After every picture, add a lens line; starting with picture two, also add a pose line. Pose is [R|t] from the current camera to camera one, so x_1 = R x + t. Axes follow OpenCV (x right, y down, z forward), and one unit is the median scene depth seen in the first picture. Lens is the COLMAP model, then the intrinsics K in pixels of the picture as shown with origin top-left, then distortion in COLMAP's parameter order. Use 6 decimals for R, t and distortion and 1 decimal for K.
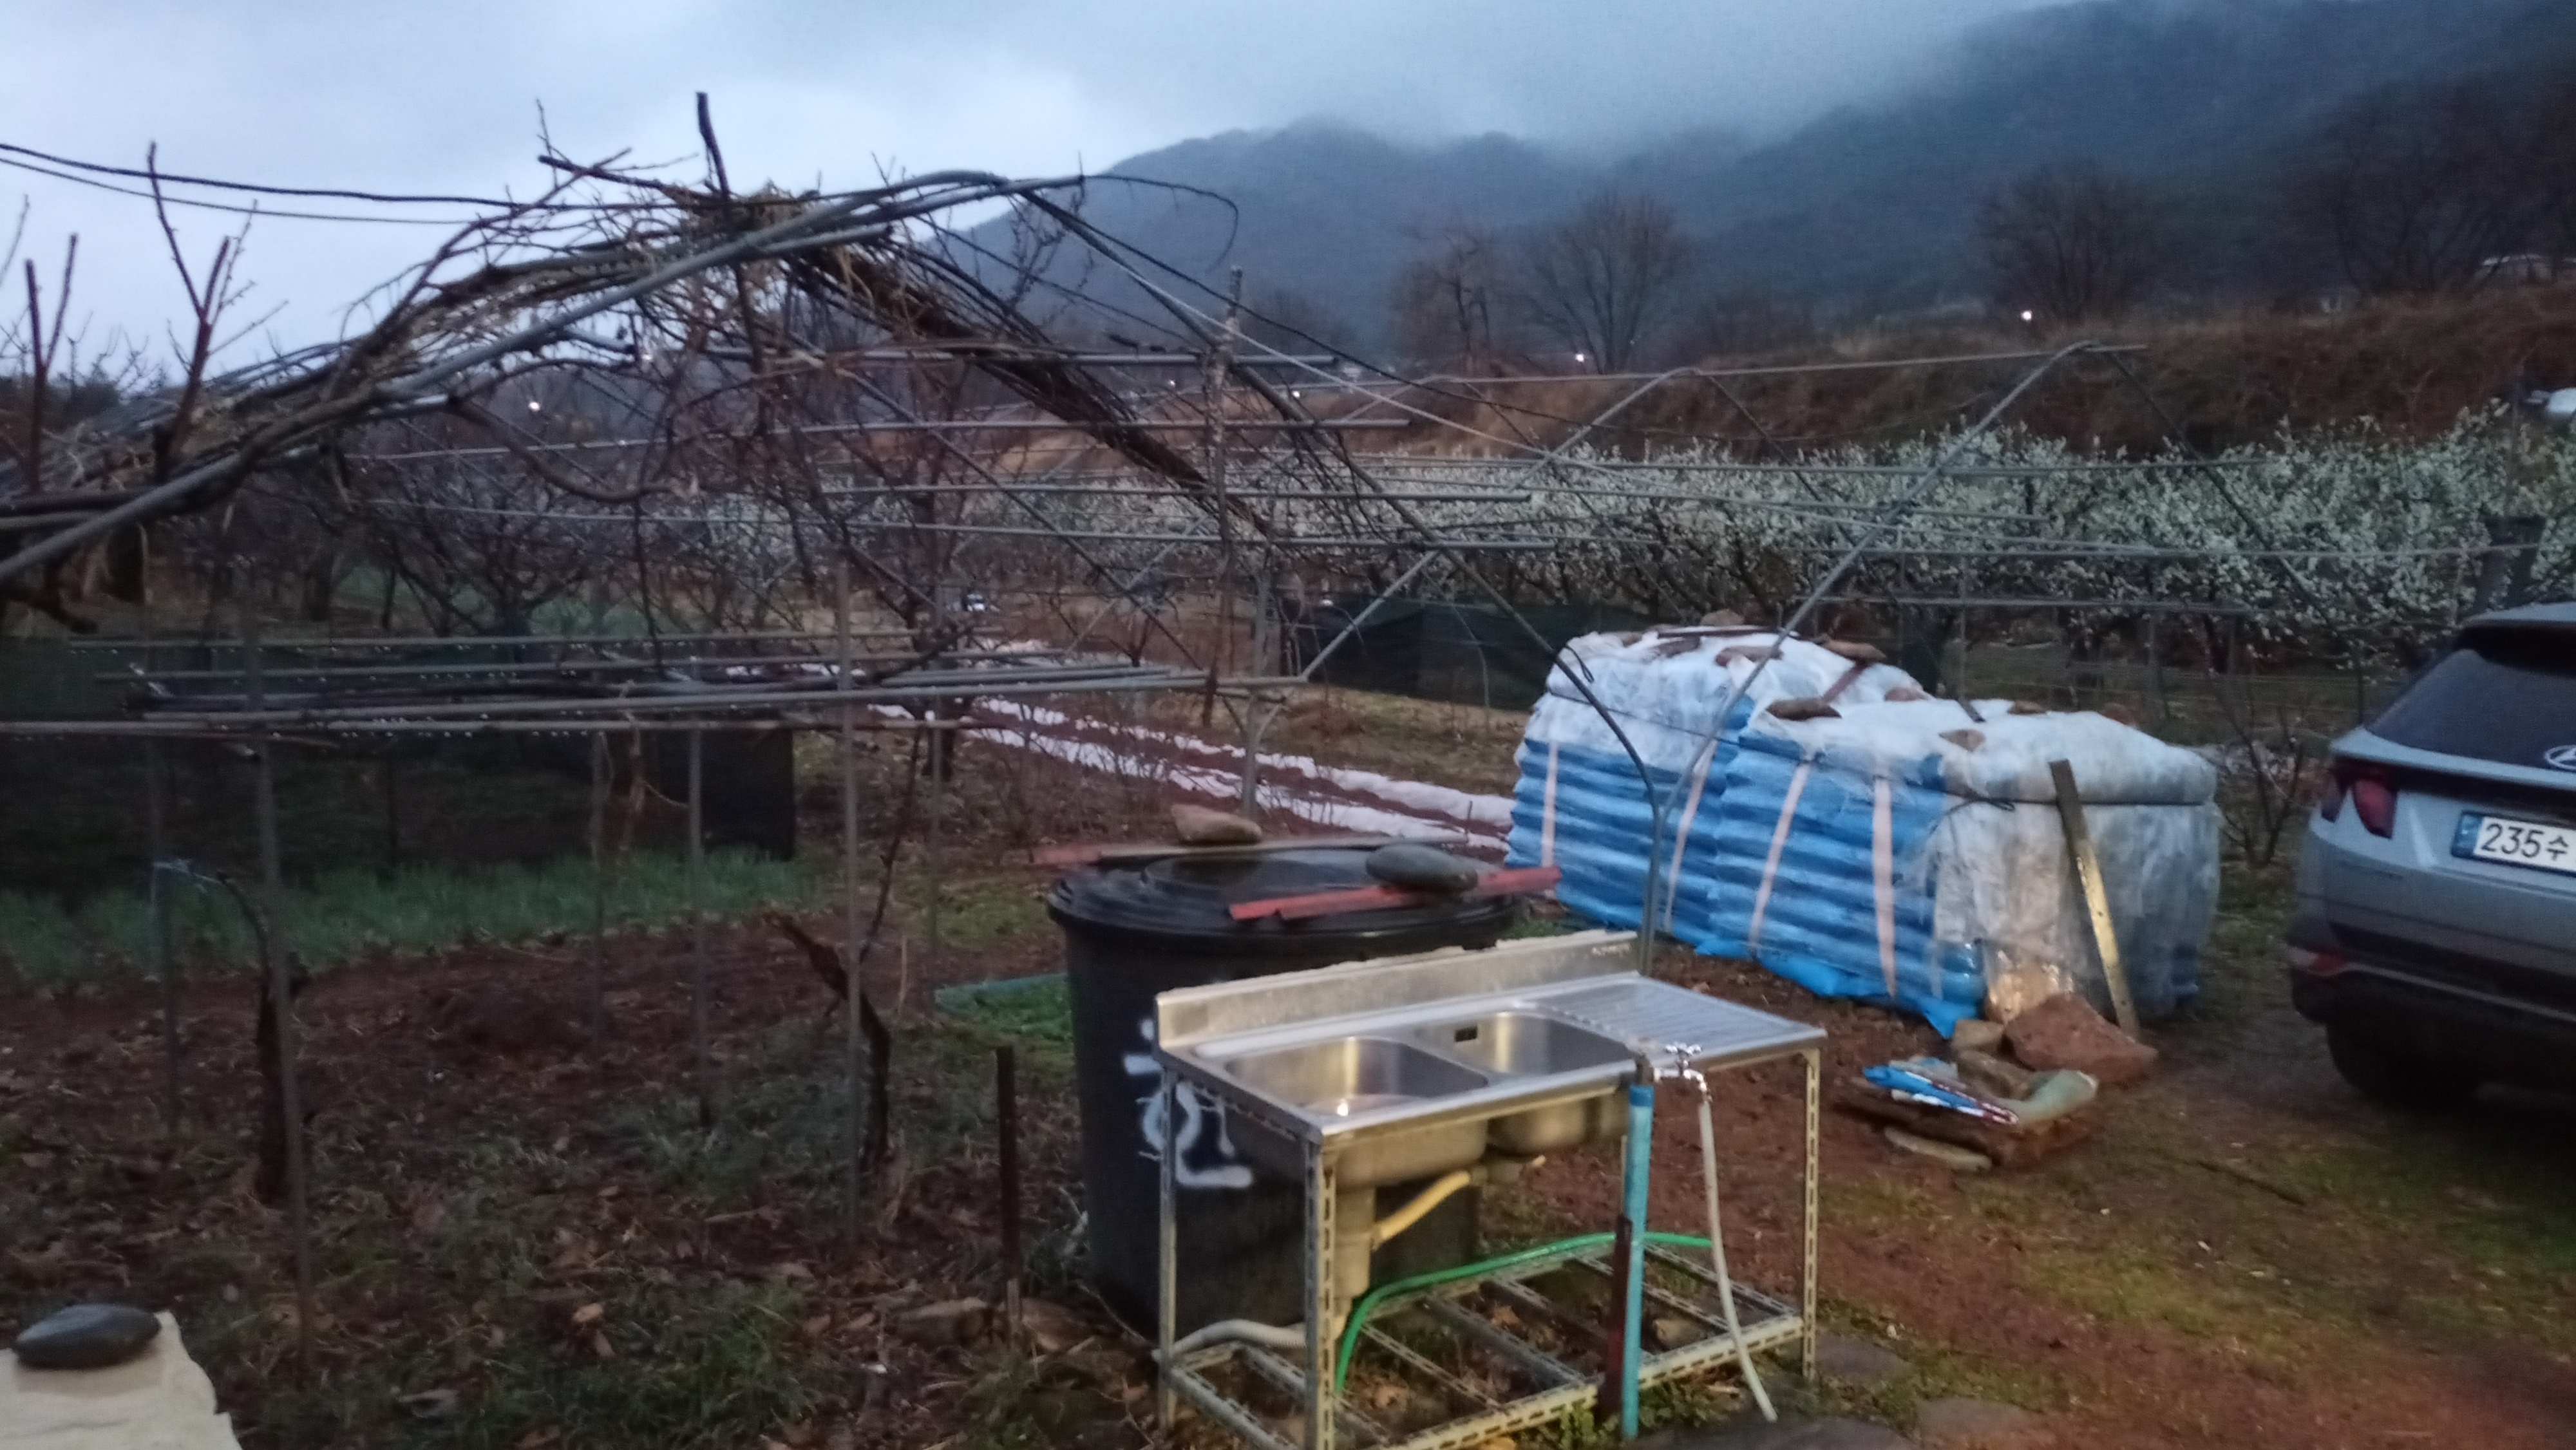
lens RADIAL K [[1929.1, 0, 1301.4], [0, 1929.1, 673.7], [0, 0, 1]] dist [0.072895, -0.089770]
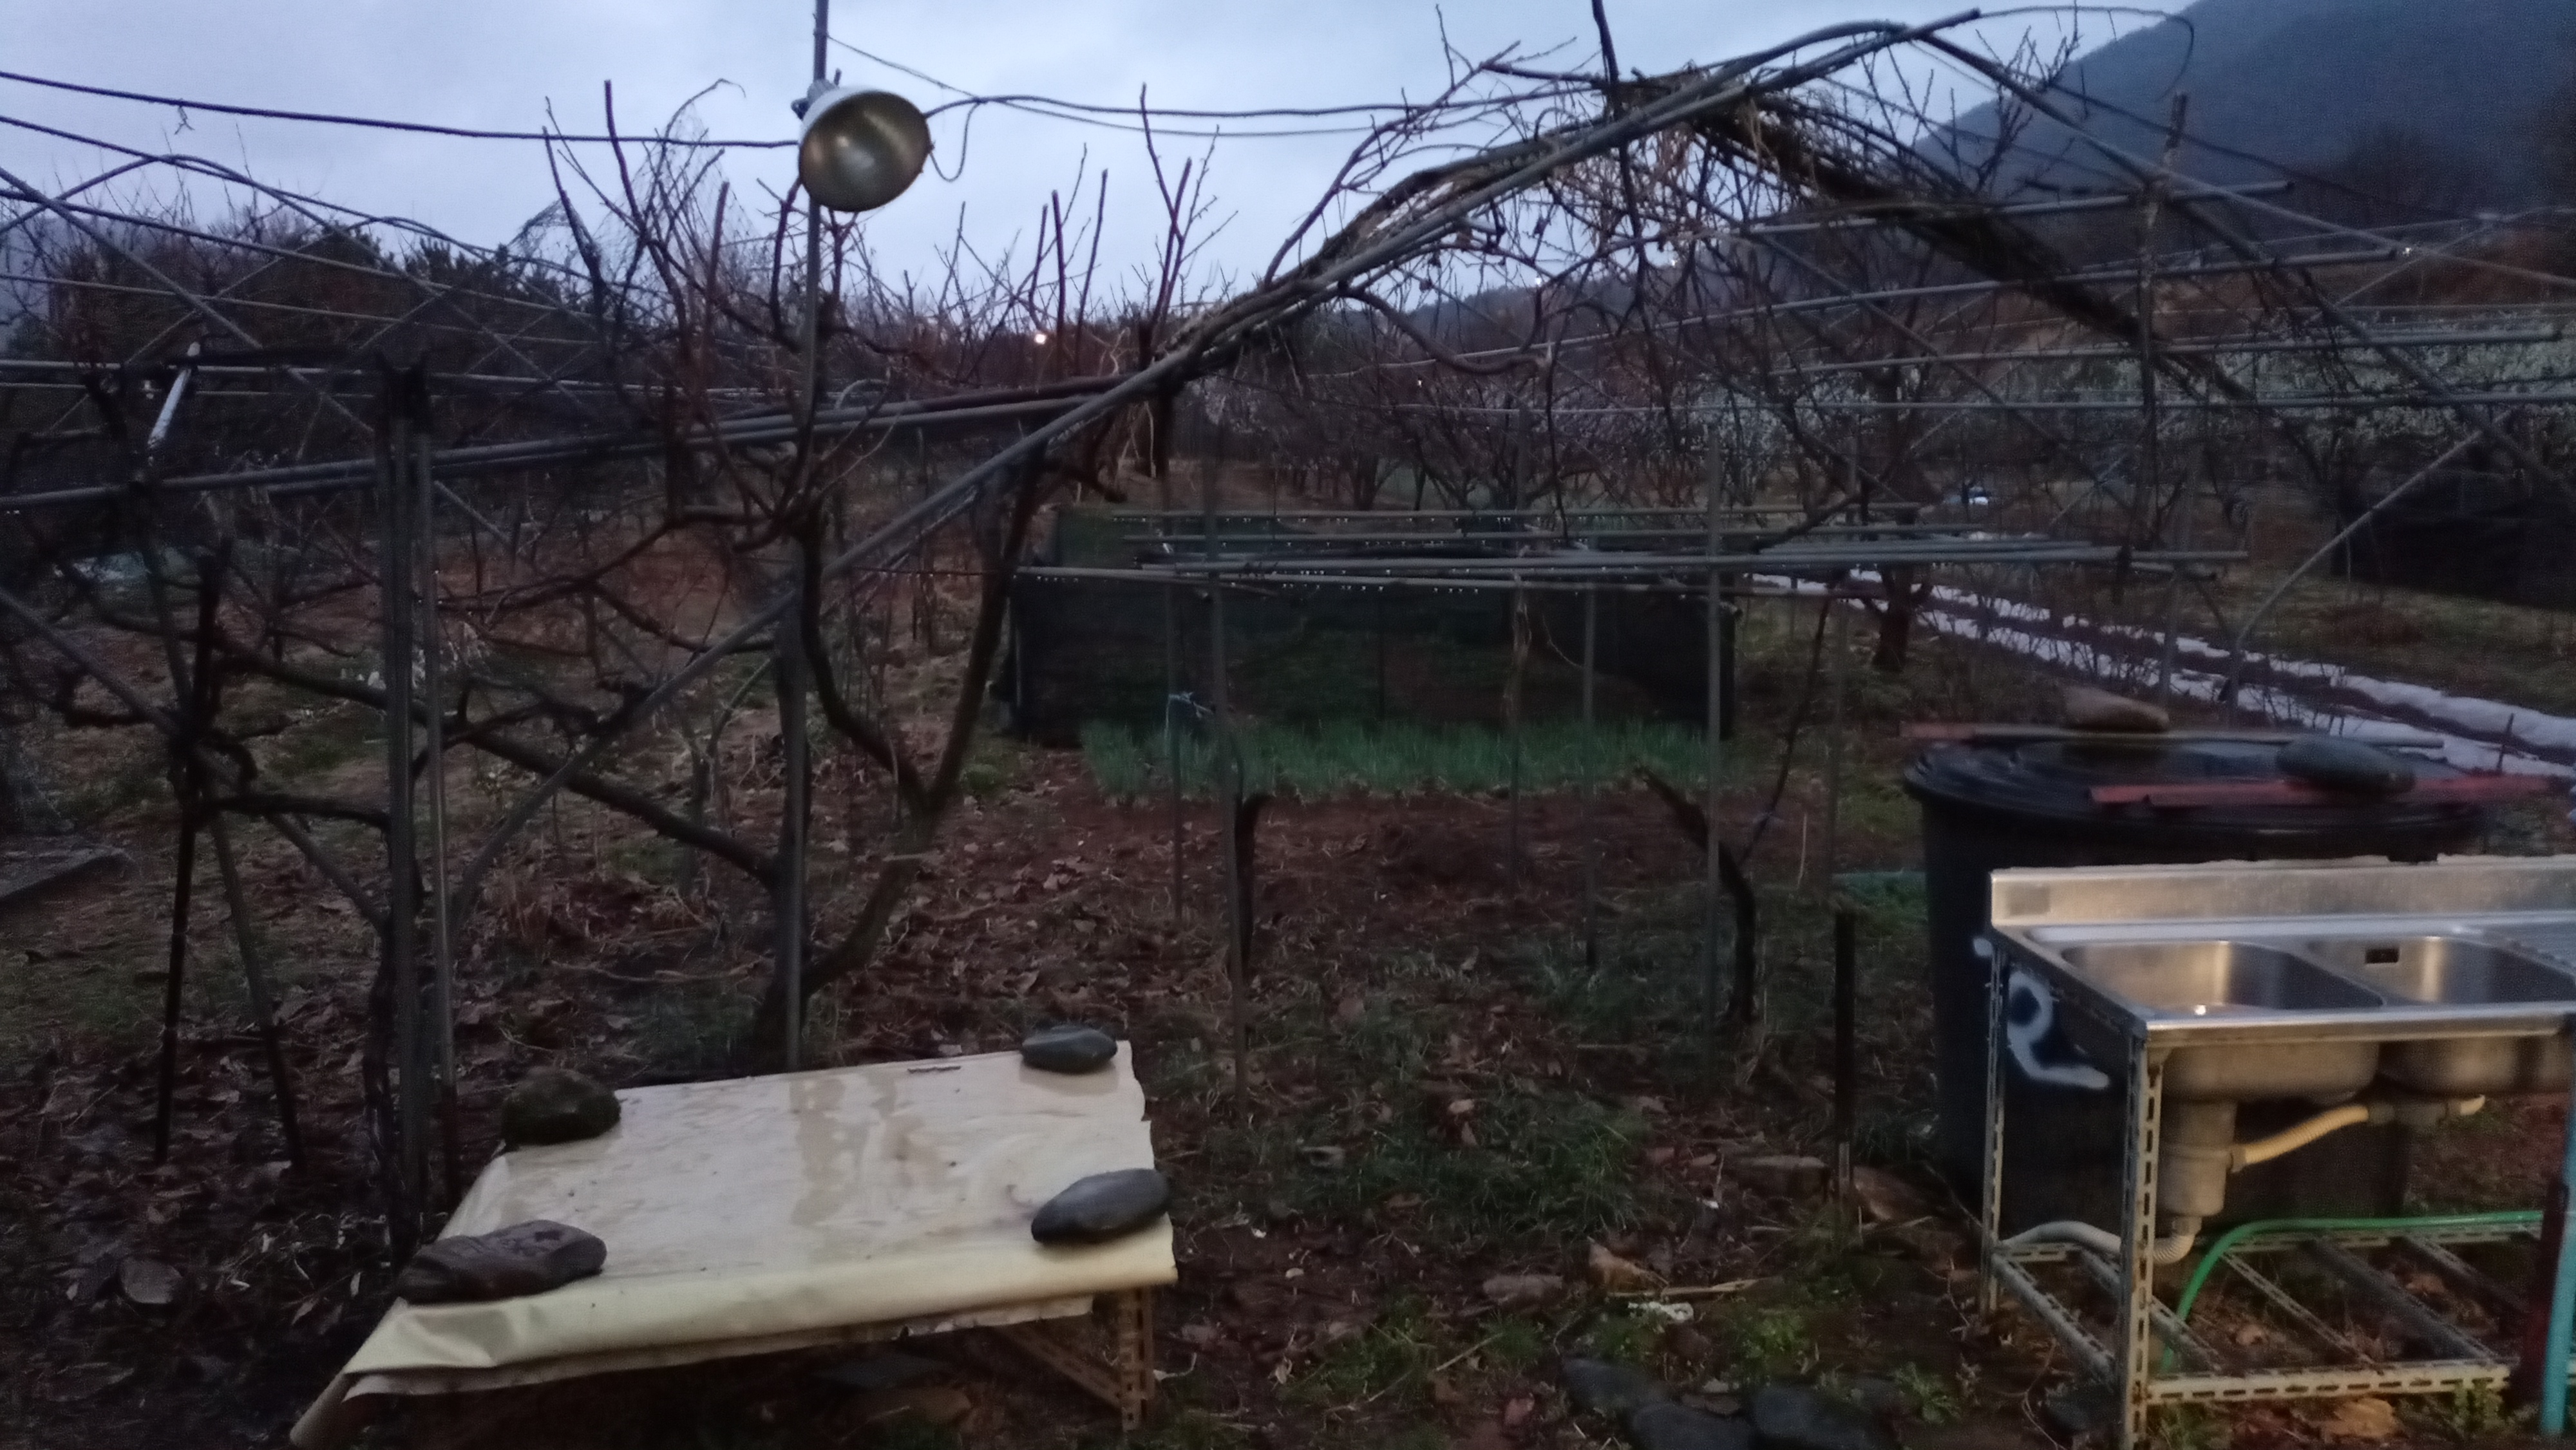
lens RADIAL K [[1926.4, 0, 1285.3], [0, 1926.4, 677.8], [0, 0, 1]] dist [0.093546, -0.118381]
pose [[0.870026, 0.044708, -0.490975, 0.073414], [-0.017967, 0.998093, 0.059049, 0.016431], [0.492679, -0.042553, 0.869170, -0.003801]]
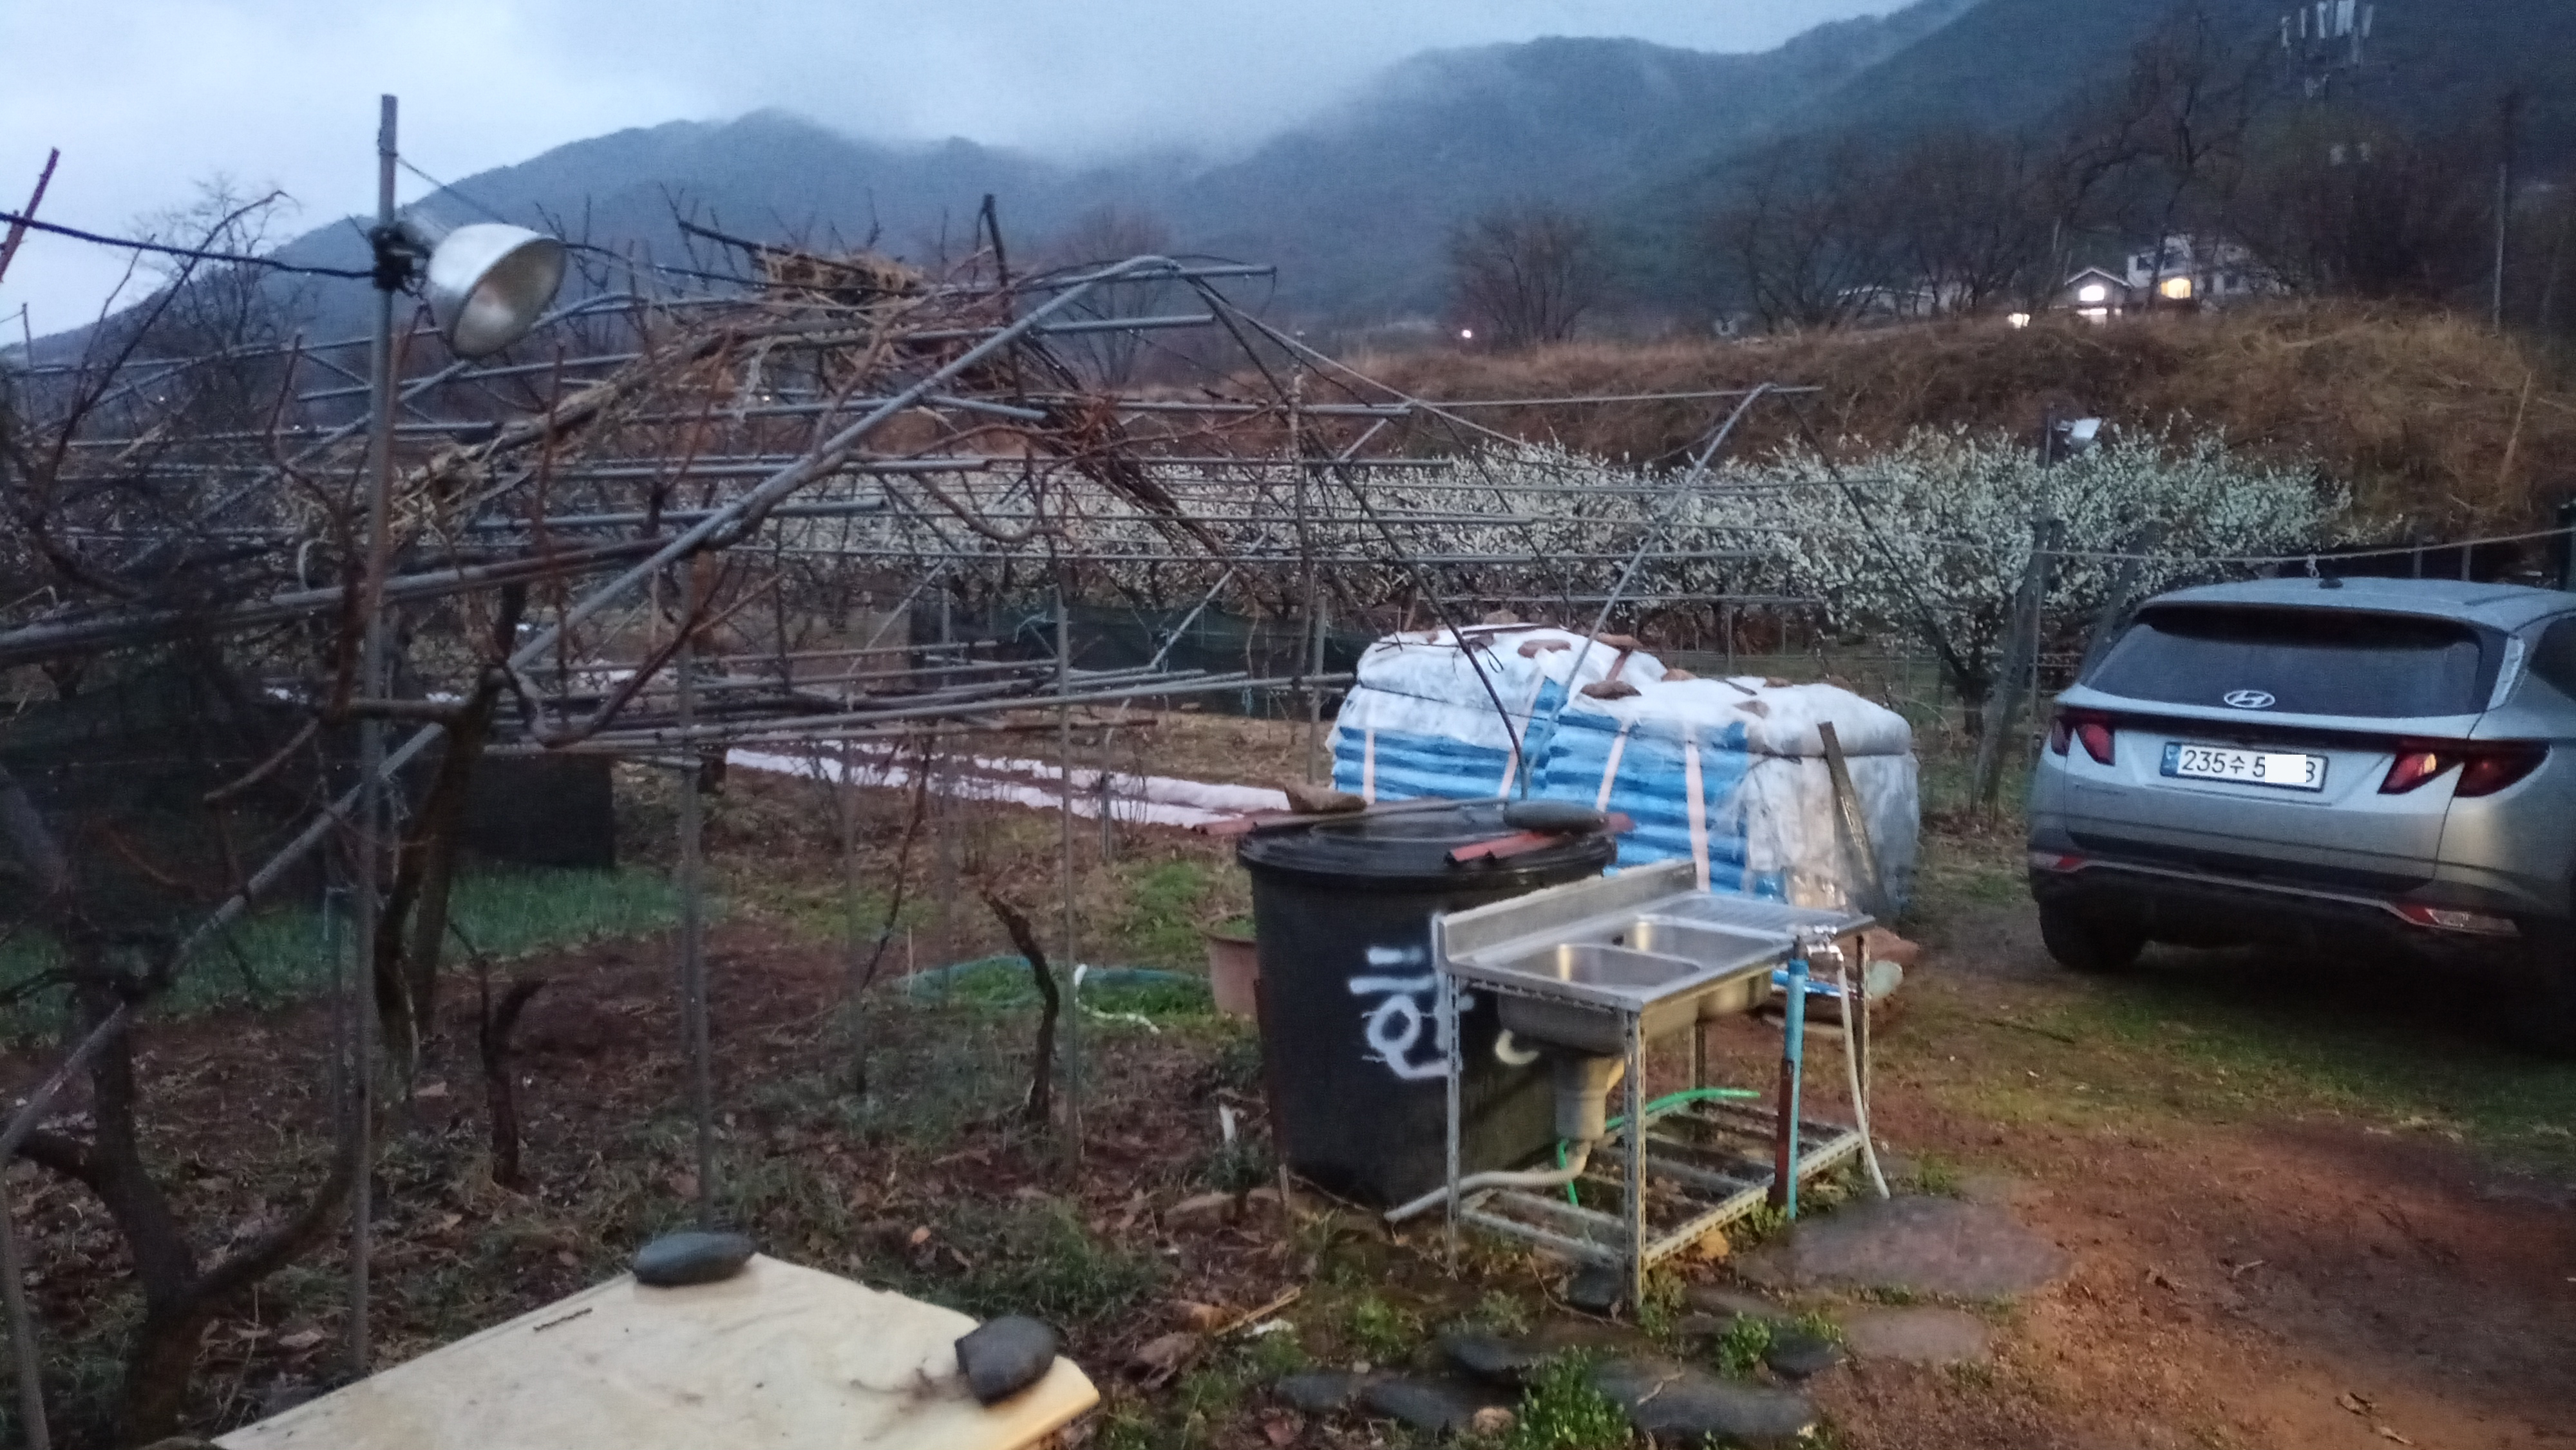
lens RADIAL K [[1904.5, 0, 1323.3], [0, 1904.5, 671.3], [0, 0, 1]] dist [0.118526, -0.191471]
pose [[0.961512, -0.034640, 0.272571, -0.393426], [0.035774, 0.999360, 0.000808, -0.001120], [-0.272425, 0.008974, 0.962135, -0.157960]]
